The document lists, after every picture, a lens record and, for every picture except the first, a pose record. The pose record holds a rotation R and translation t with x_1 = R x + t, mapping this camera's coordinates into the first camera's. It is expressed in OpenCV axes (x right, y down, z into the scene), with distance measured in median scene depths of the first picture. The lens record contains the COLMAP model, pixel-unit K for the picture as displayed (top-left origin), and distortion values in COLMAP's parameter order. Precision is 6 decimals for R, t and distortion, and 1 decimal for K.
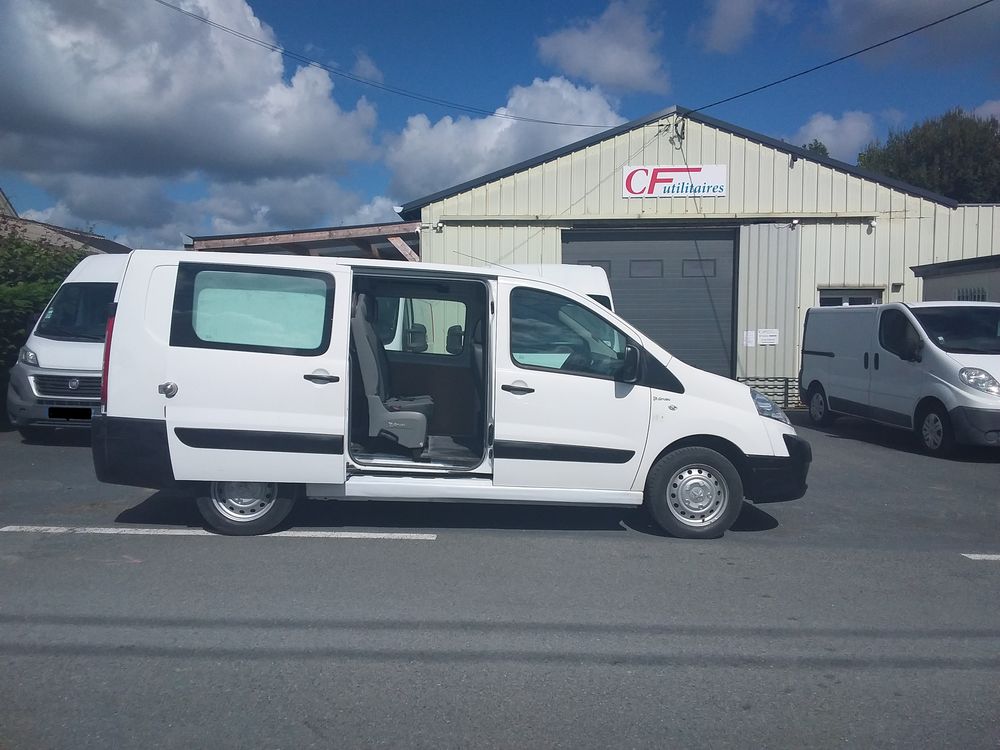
lens RADIAL K [[812.6, 0, 500.0], [0, 812.6, 375.0], [0, 0, 1]] dist [0.112821, -0.170359]
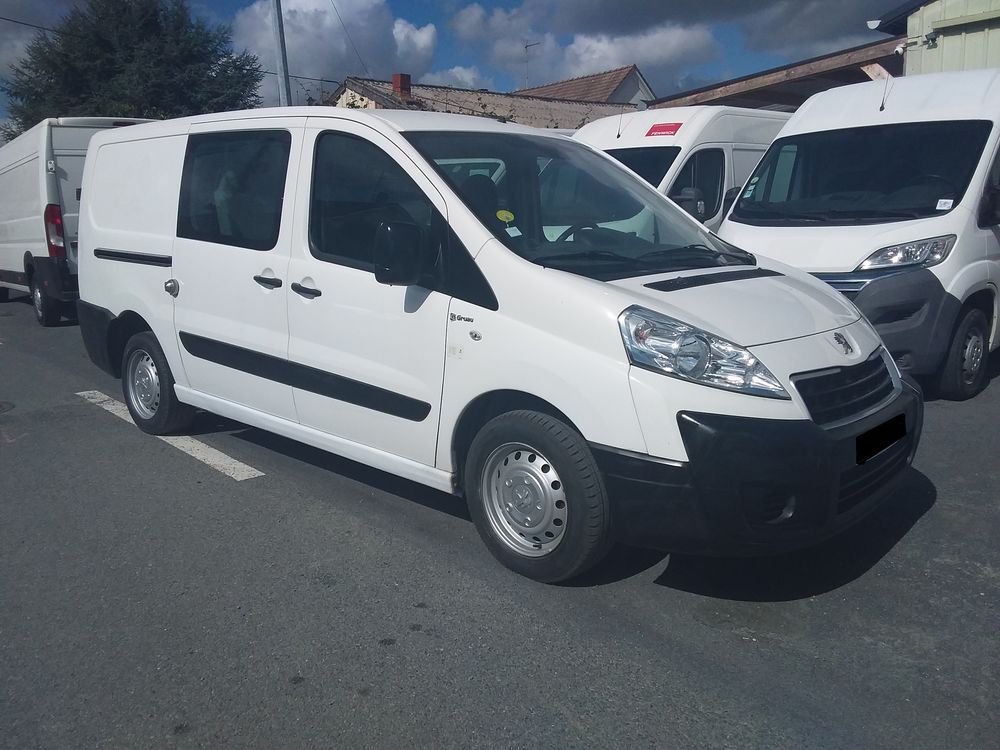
lens RADIAL K [[812.6, 0, 500.0], [0, 812.6, 375.0], [0, 0, 1]] dist [0.112821, -0.170359]
pose [[0.690667, 0.113423, -0.714223, 0.607332], [-0.002265, 0.987958, 0.154704, -0.017603], [0.723170, -0.105231, 0.682607, 0.633193]]
